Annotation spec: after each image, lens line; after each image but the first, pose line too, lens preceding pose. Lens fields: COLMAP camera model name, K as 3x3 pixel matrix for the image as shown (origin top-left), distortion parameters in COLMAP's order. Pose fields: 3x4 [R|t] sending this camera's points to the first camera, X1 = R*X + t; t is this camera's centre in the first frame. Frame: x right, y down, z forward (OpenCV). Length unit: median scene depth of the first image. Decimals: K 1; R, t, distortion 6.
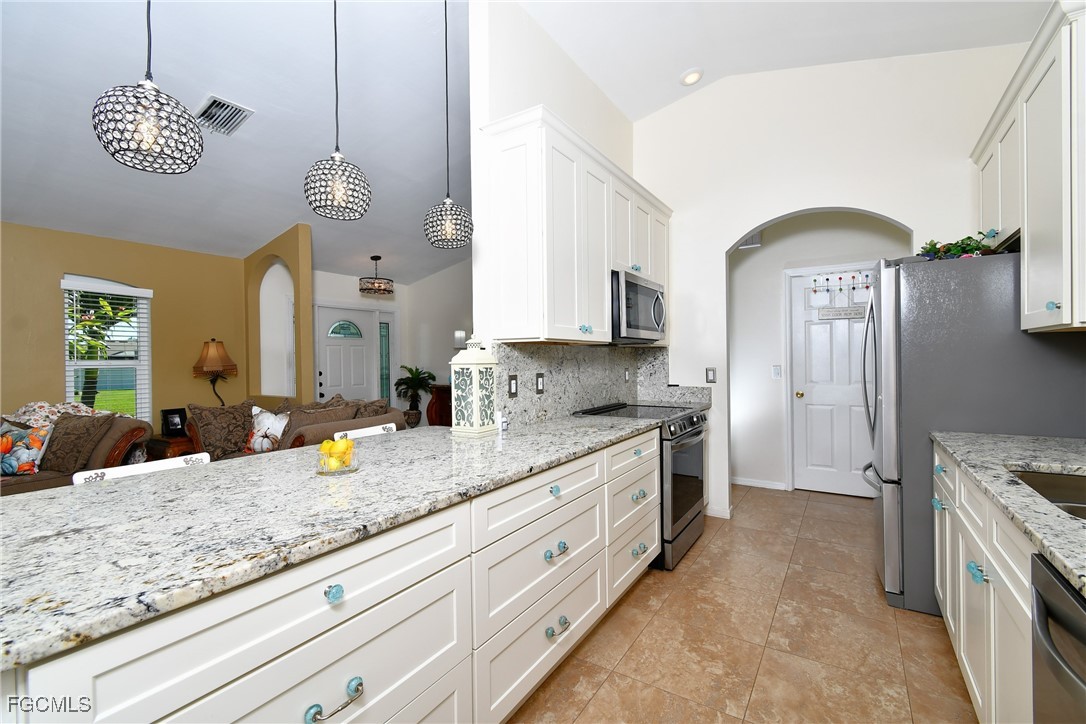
lens RADIAL K [[475.7, 0, 548.5], [0, 475.7, 360.1], [0, 0, 1]] dist [0.000547, -0.000392]
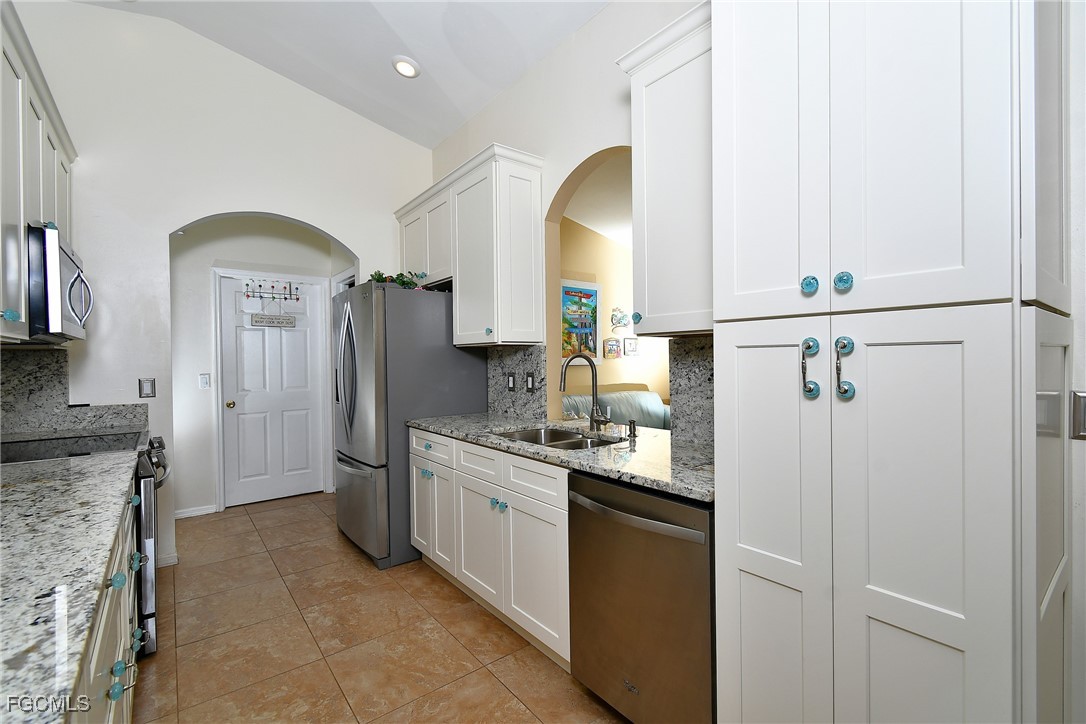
lens RADIAL K [[475.7, 0, 548.5], [0, 475.7, 360.1], [0, 0, 1]] dist [0.000547, -0.000392]
pose [[0.328375, 0.003004, 0.944543, -0.239580], [0.011918, 0.999902, -0.007323, -0.000170], [-0.944472, 0.013662, 0.328307, 0.170490]]
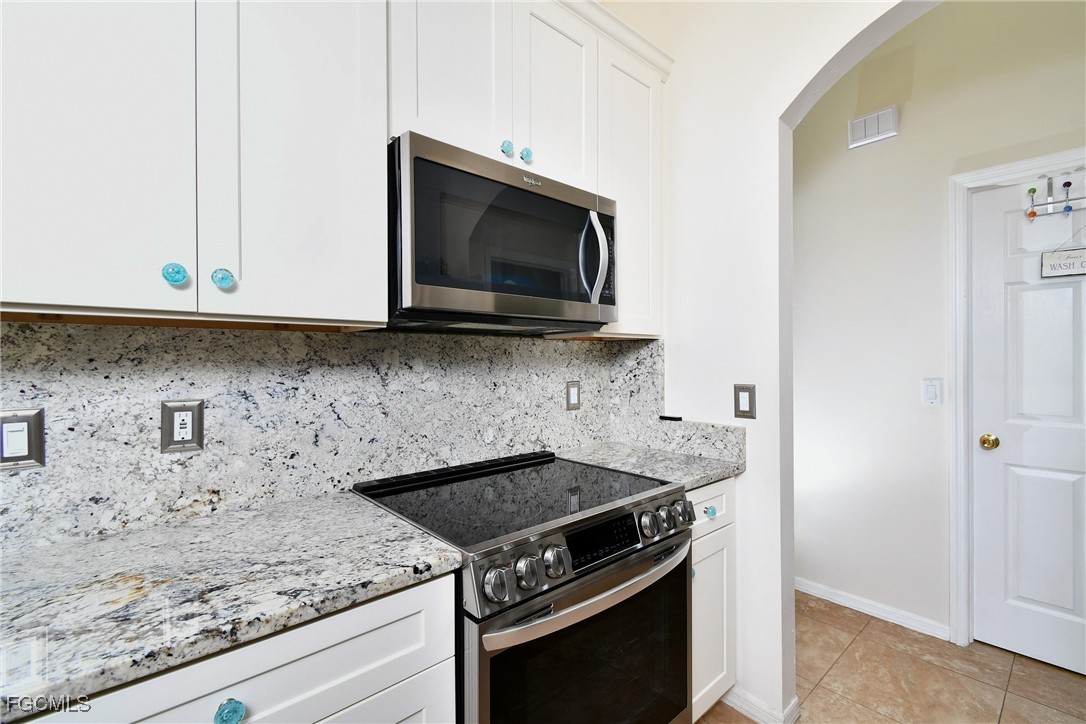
lens RADIAL K [[475.8, 0, 537.5], [0, 475.8, 363.5], [0, 0, 1]] dist [-0.001468, -0.000982]
pose [[0.959641, 0.005651, -0.281172, 0.377299], [-0.004729, 0.999981, 0.003959, -0.006044], [0.281189, -0.002469, 0.959649, 0.692962]]
